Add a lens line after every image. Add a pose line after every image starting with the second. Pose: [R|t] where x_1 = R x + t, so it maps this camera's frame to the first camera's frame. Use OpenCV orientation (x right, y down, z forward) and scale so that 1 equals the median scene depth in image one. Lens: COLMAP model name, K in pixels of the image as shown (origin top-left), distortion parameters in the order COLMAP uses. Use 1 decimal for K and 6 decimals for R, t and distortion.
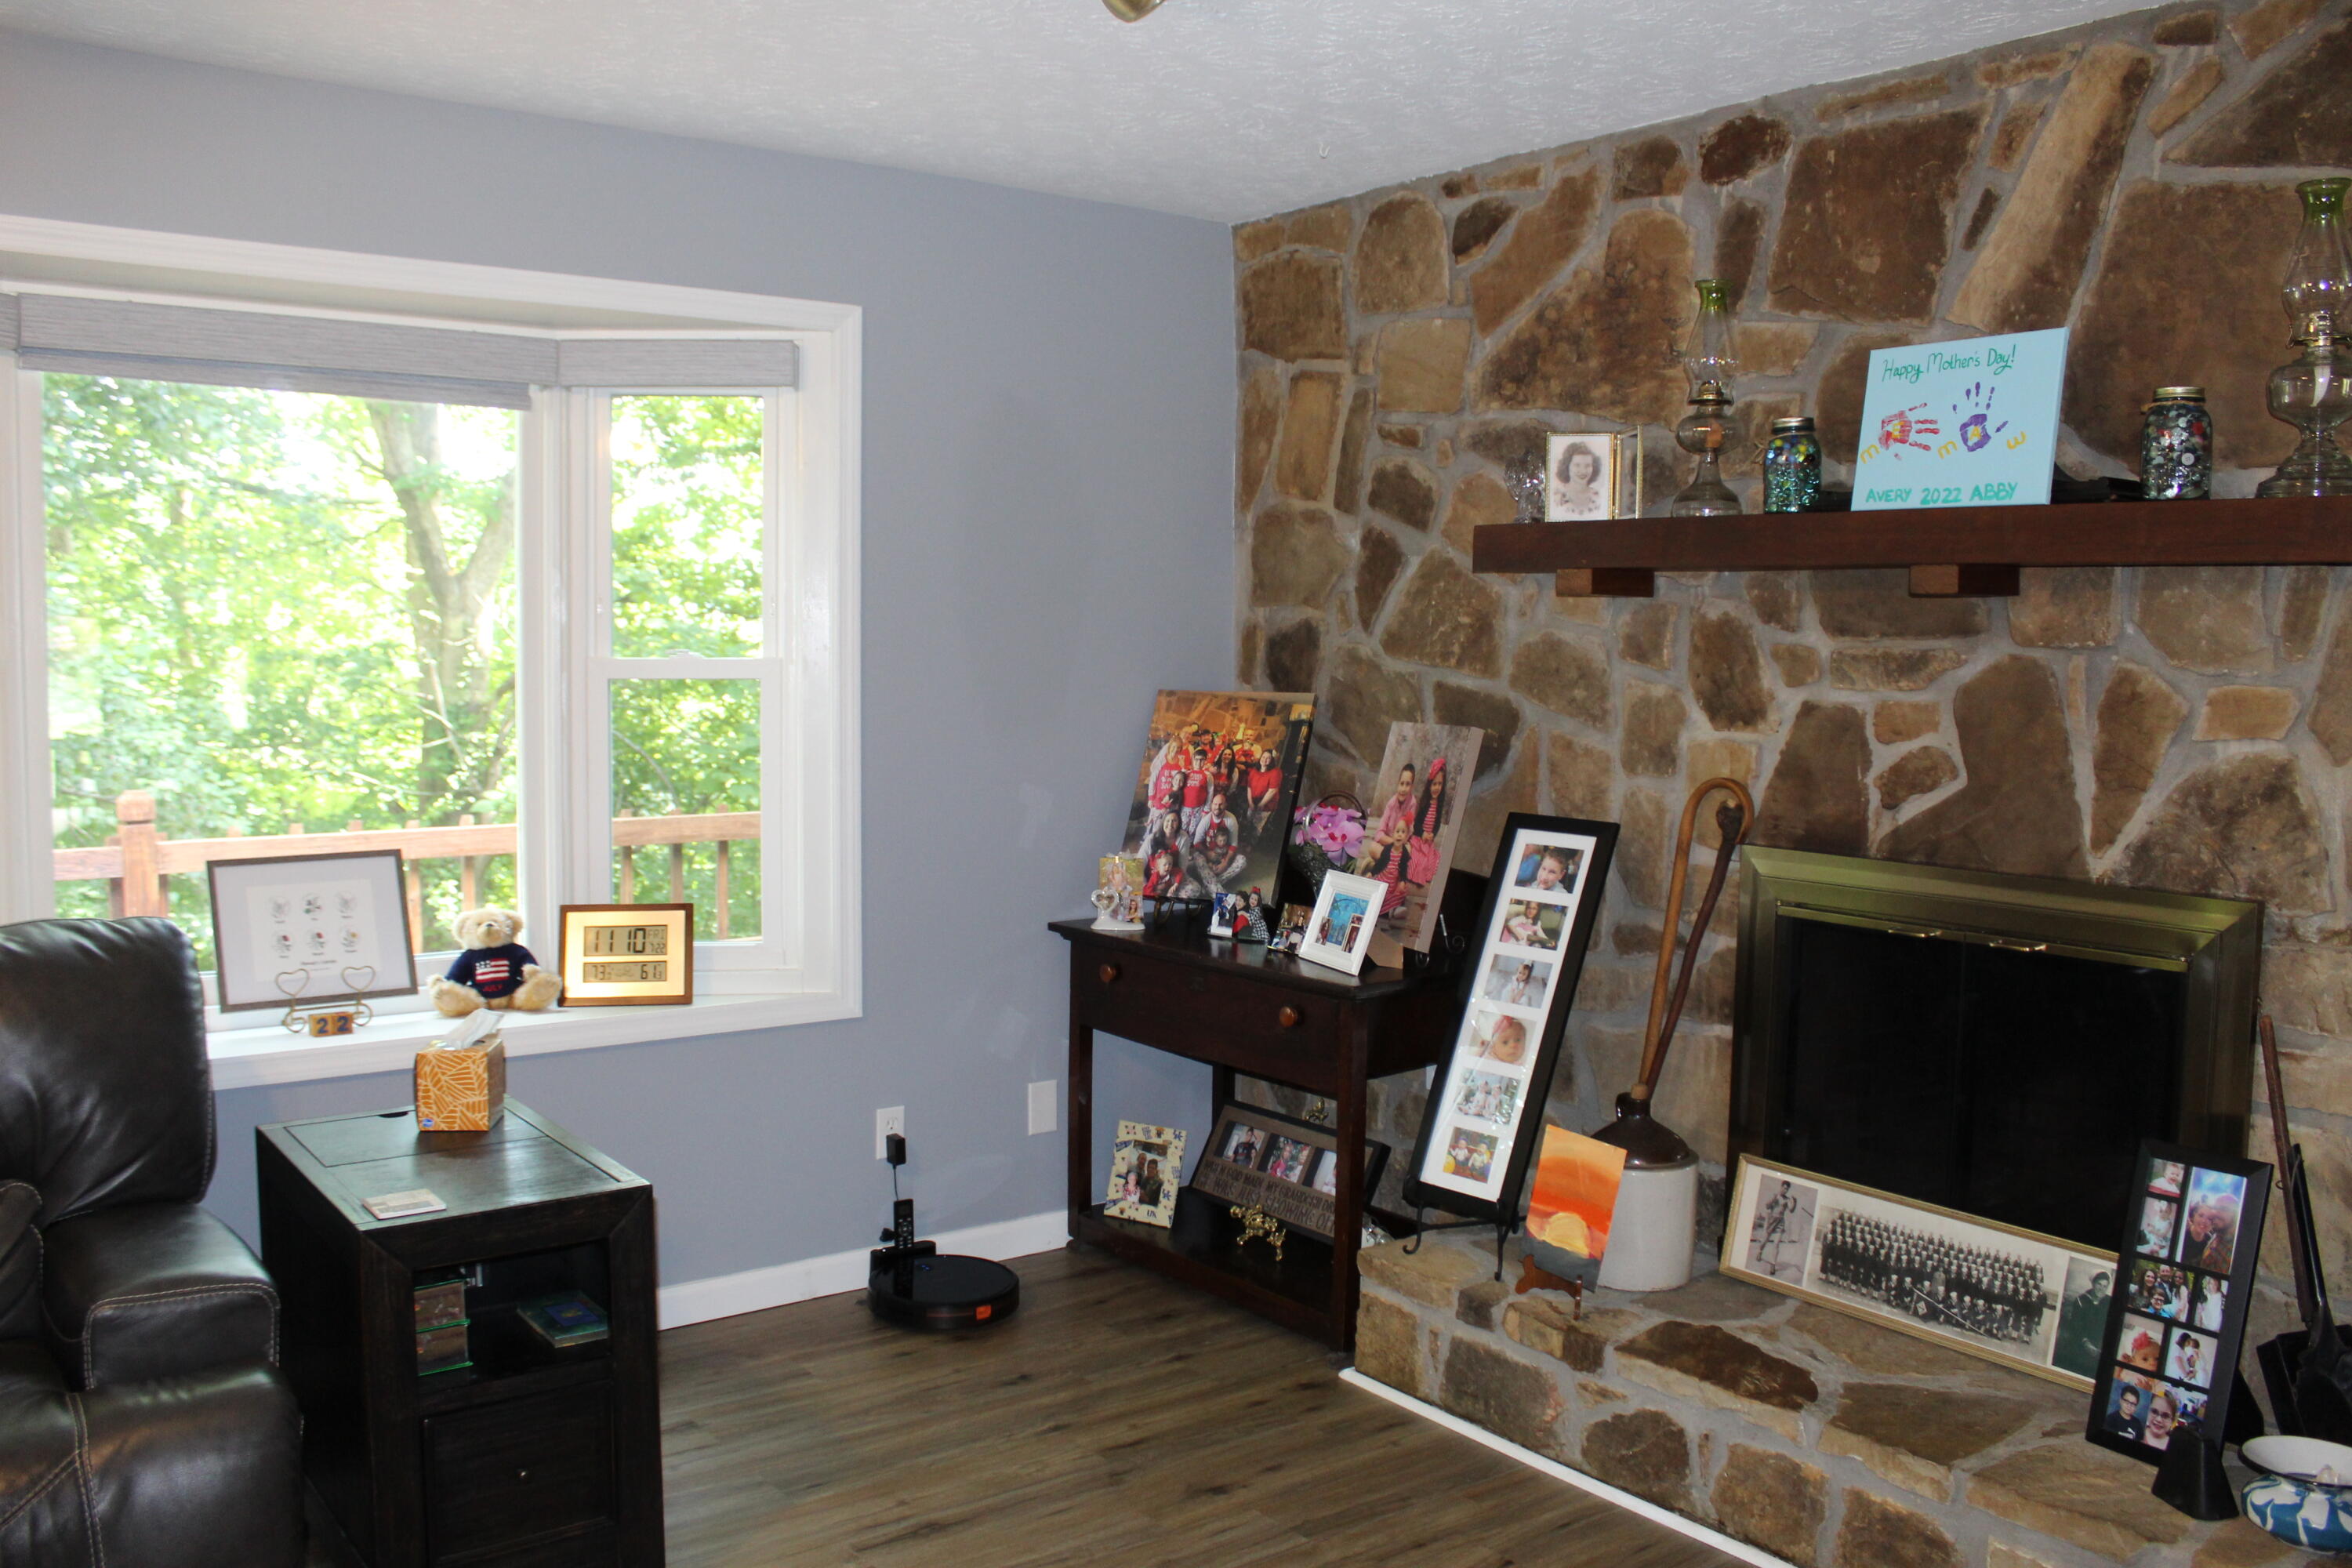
lens RADIAL K [[1963.9, 0, 1168.7], [0, 1963.9, 767.1], [0, 0, 1]] dist [-0.154017, 0.133346]
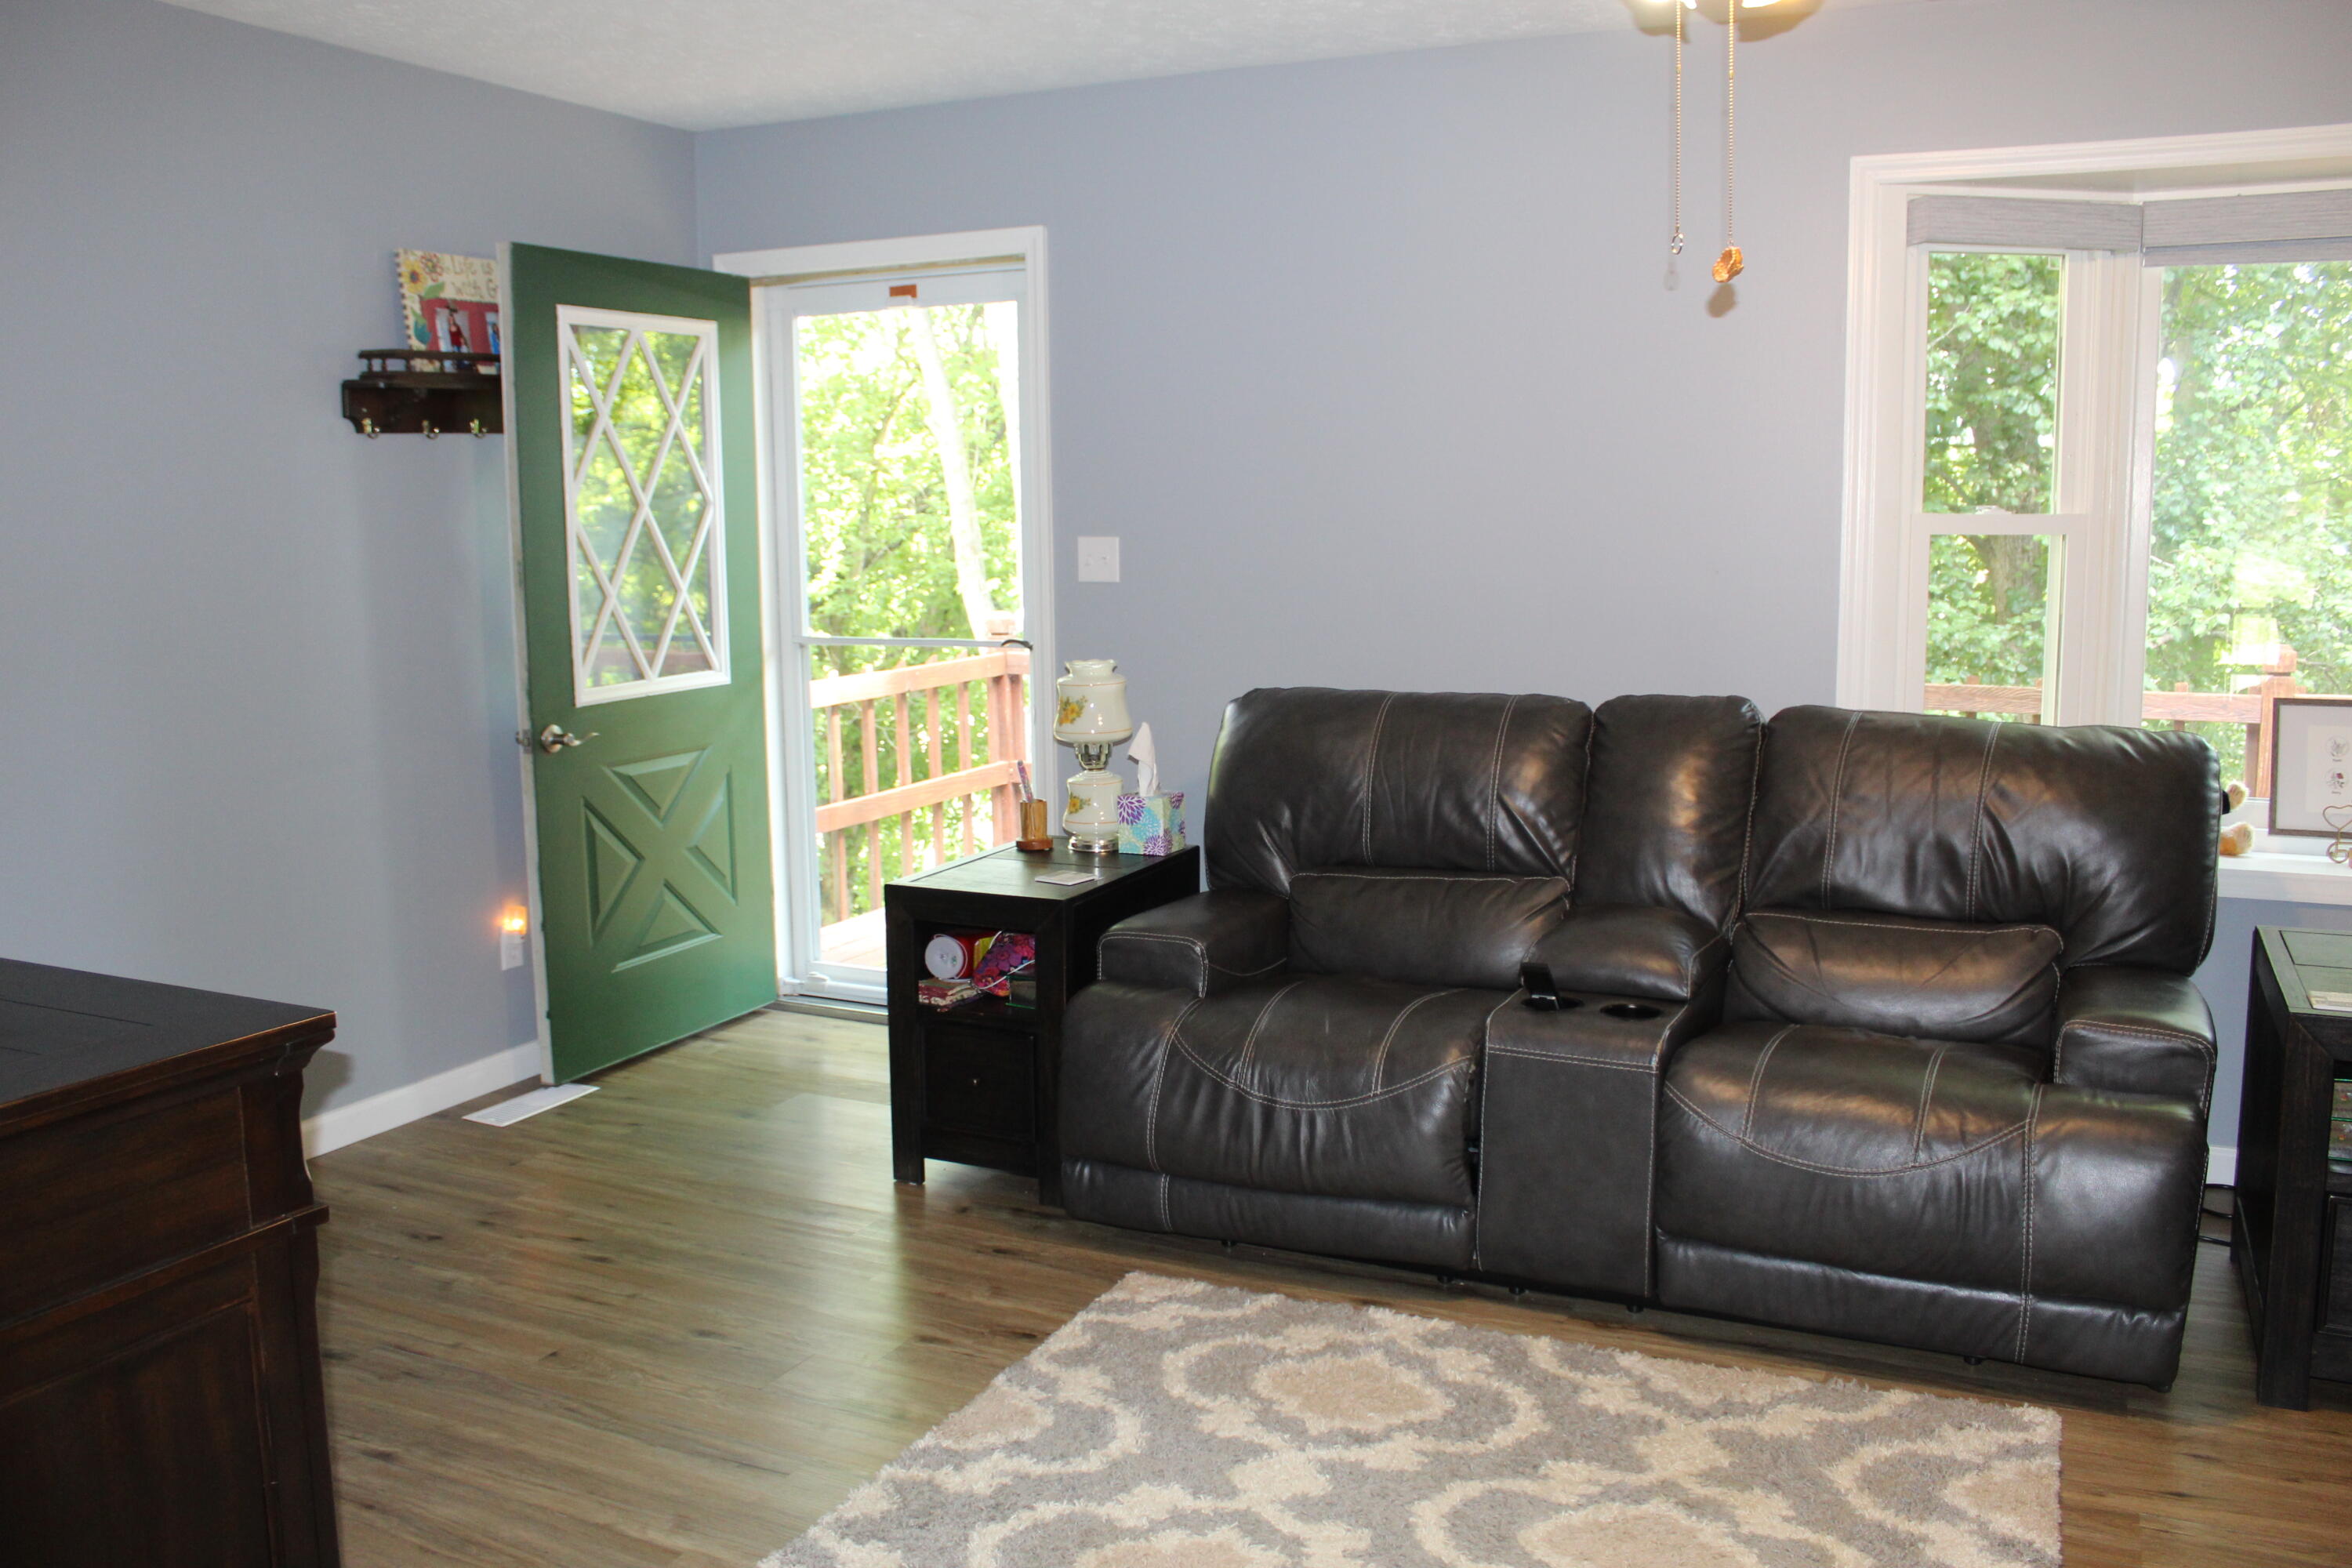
lens RADIAL K [[1963.9, 0, 1168.7], [0, 1963.9, 767.1], [0, 0, 1]] dist [-0.154017, 0.133346]
pose [[0.462374, 0.106874, -0.880221, 0.212140], [-0.050641, 0.994272, 0.094121, 0.022199], [0.885238, 0.001056, 0.465138, -0.104087]]
